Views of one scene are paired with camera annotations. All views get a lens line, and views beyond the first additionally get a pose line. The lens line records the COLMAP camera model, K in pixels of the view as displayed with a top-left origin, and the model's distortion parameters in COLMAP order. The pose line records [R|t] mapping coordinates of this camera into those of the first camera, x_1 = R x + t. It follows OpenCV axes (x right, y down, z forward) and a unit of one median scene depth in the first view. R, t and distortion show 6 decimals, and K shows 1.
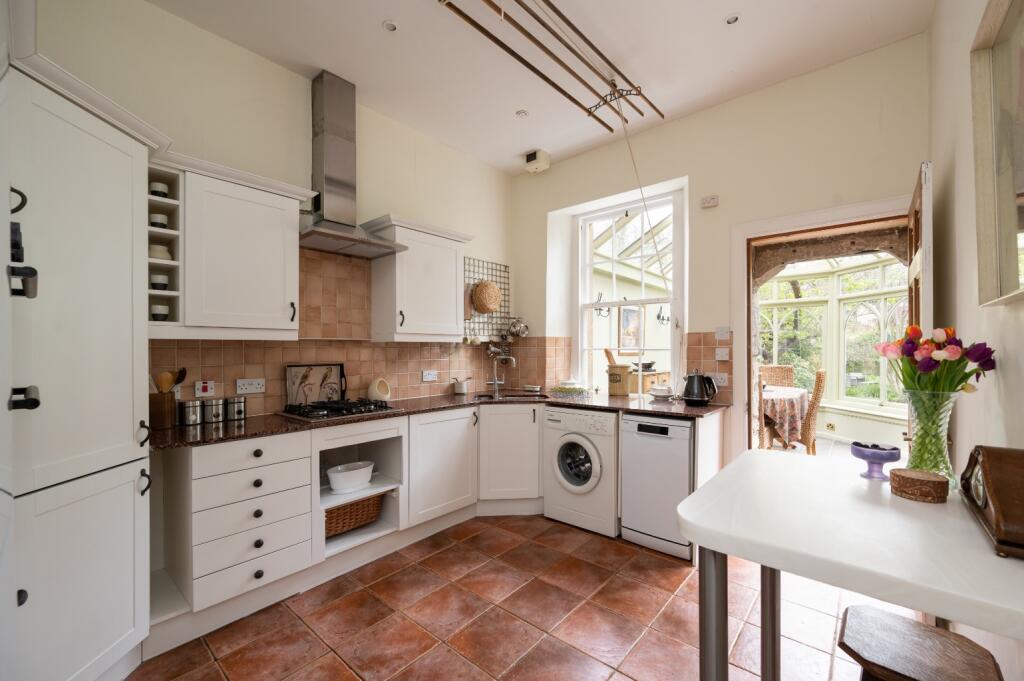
lens RADIAL K [[408.9, 0, 540.4], [0, 408.9, 350.8], [0, 0, 1]] dist [-0.000198, -0.000032]
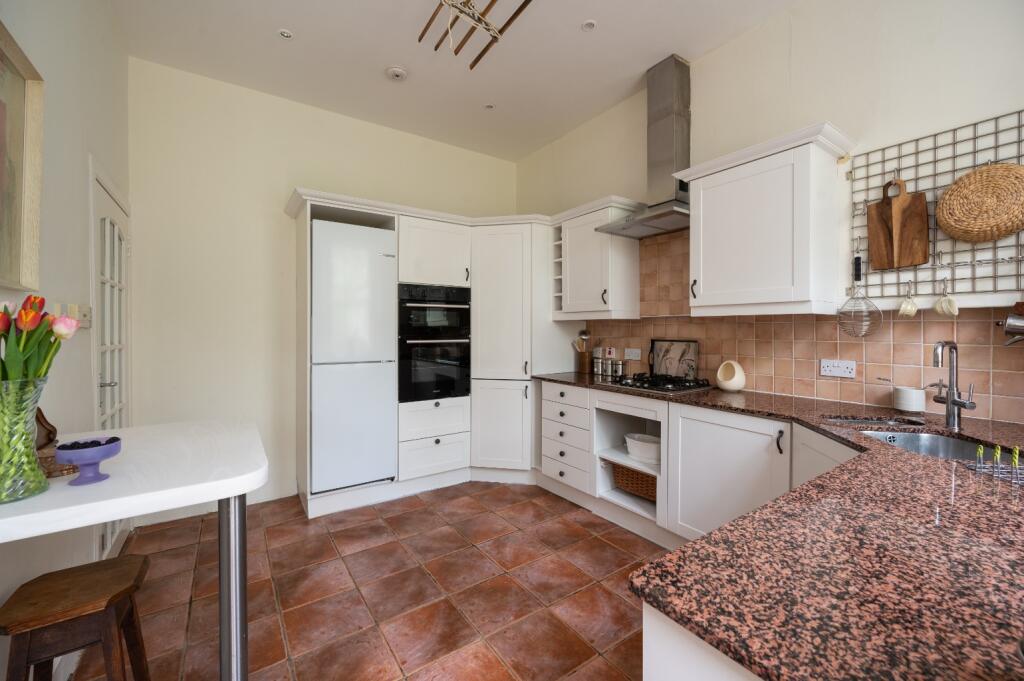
lens RADIAL K [[413.3, 0, 511.6], [0, 413.3, 336.3], [0, 0, 1]] dist [0.000003, -0.000009]
pose [[-0.284939, 0.024705, -0.958227, 0.601193], [0.000796, 0.999674, 0.025537, -0.004208], [0.958545, 0.006514, -0.284865, 0.912351]]
